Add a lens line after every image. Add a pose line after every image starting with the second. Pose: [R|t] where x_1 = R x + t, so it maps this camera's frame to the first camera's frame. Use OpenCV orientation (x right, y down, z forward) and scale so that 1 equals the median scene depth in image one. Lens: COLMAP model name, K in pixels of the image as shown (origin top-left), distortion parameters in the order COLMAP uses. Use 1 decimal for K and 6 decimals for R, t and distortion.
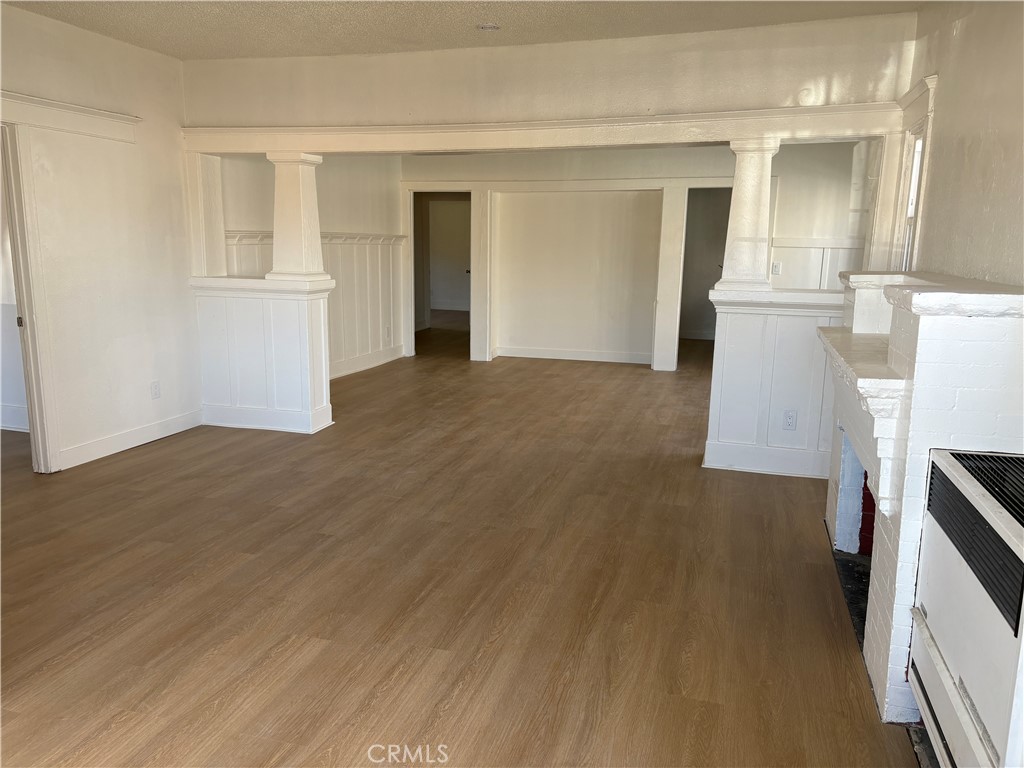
lens RADIAL K [[768.9, 0, 512.0], [0, 768.9, 384.0], [0, 0, 1]] dist [0.035240, -0.003396]
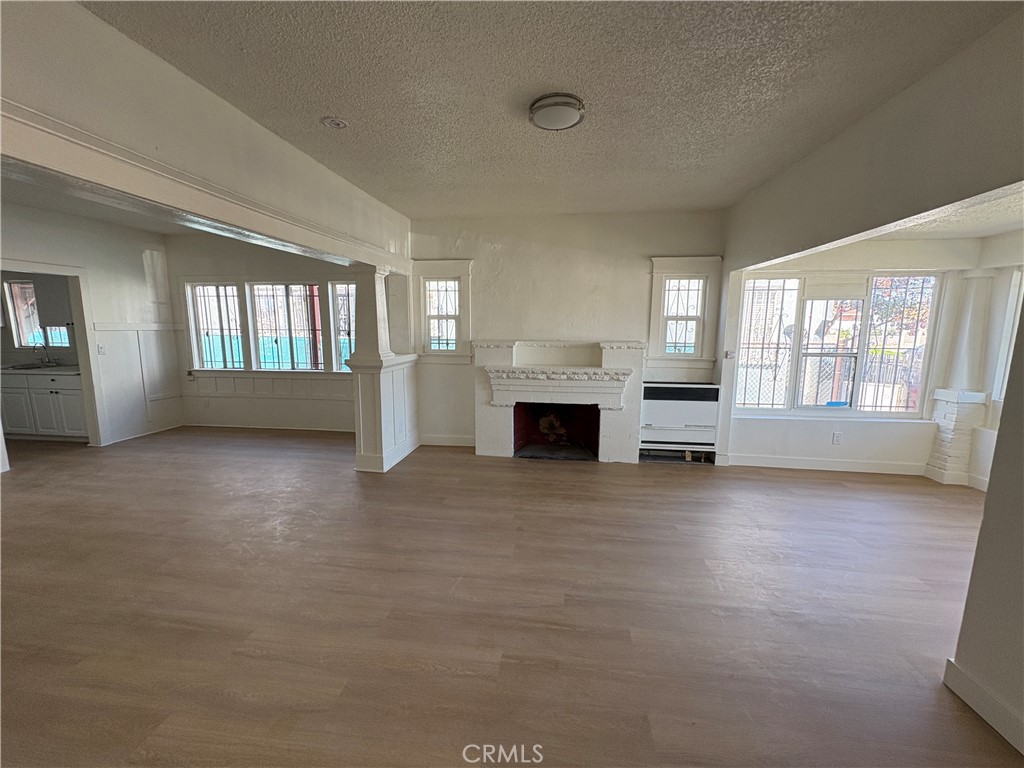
lens RADIAL K [[412.6, 0, 512.0], [0, 412.6, 384.0], [0, 0, 1]] dist [-0.000104, 0.000012]
pose [[-0.161765, -0.154016, 0.974736, -0.595384], [0.175200, 0.967572, 0.181960, -0.177782], [-0.971152, 0.200208, -0.129536, 0.850954]]
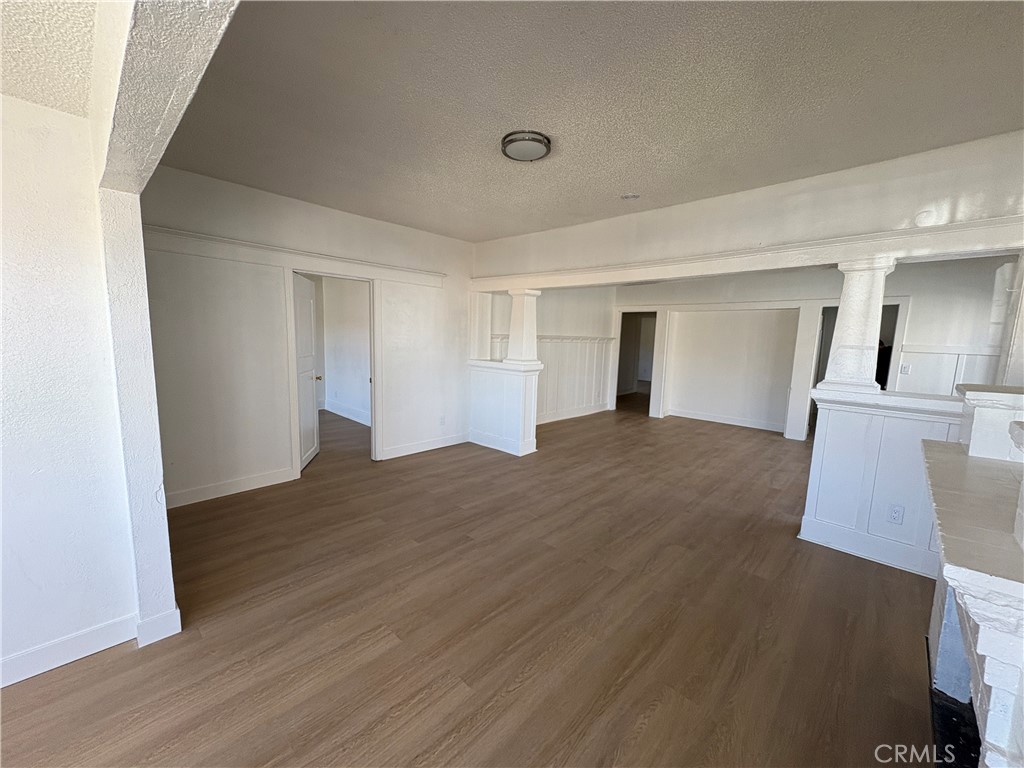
lens RADIAL K [[406.6, 0, 512.0], [0, 406.6, 384.0], [0, 0, 1]] dist [-0.000005, 0.000088]
pose [[0.891273, 0.065872, -0.448658, 0.126051], [-0.099281, 0.993735, -0.051325, -0.051533], [0.442466, 0.090288, 0.892229, 0.244261]]
